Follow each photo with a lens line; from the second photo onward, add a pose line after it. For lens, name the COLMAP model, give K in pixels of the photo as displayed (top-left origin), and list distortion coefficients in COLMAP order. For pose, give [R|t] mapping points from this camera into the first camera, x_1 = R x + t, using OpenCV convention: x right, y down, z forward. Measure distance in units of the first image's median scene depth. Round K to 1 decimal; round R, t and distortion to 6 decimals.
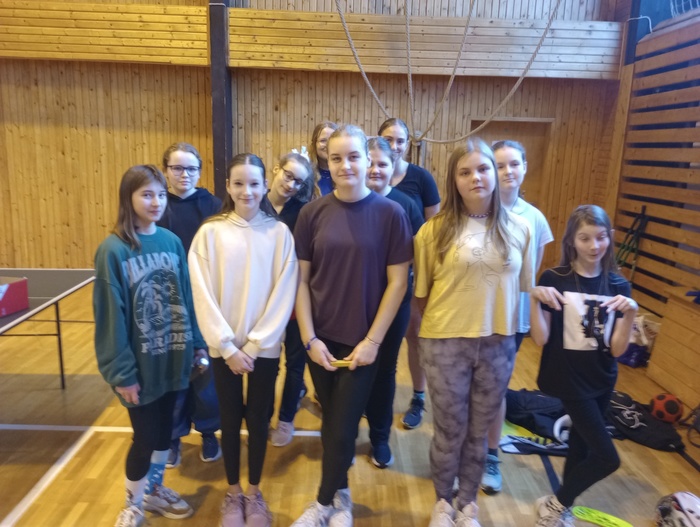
lens RADIAL K [[563.0, 0, 351.8], [0, 563.0, 263.9], [0, 0, 1]] dist [0.070945, -0.086847]
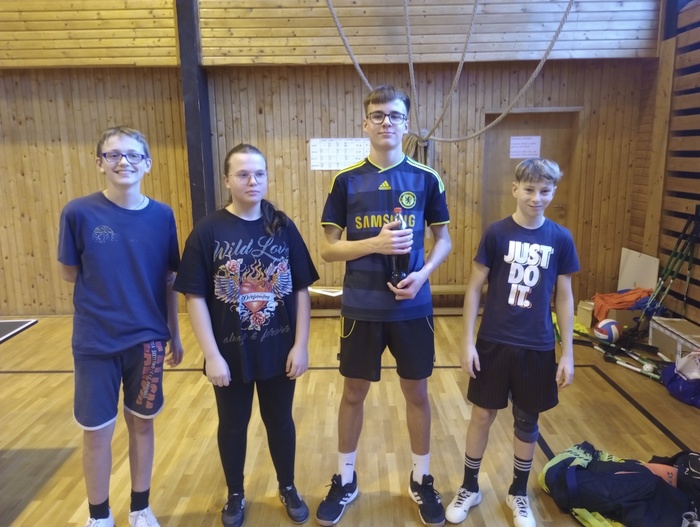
lens RADIAL K [[563.0, 0, 356.4], [0, 563.0, 263.9], [0, 0, 1]] dist [0.070945, -0.086847]
pose [[0.998723, -0.042223, -0.027724, 0.029751], [0.042037, 0.999090, -0.007254, -0.027730], [0.028005, 0.006079, 0.999589, 0.137112]]
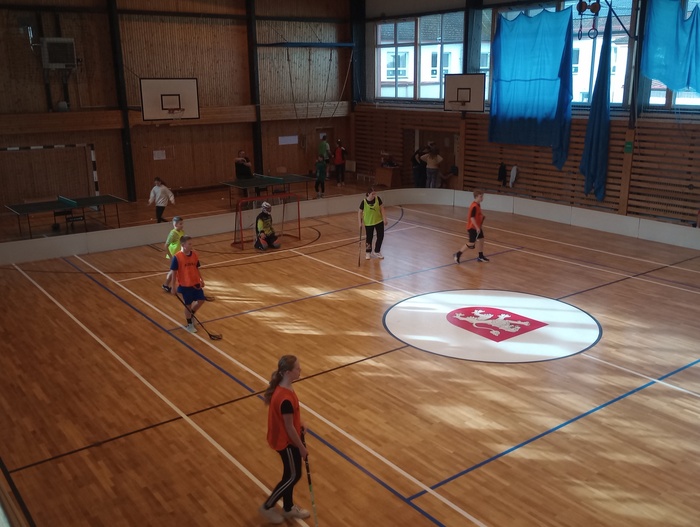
lens RADIAL K [[707.6, 0, 357.1], [0, 707.6, 259.0], [0, 0, 1]] dist [0.042721, 0.000000]
pose [[0.802852, -0.193350, 0.563954, -2.301191], [0.154418, 0.981108, 0.116539, 0.067381], [-0.575833, -0.006479, 0.817542, -2.842816]]
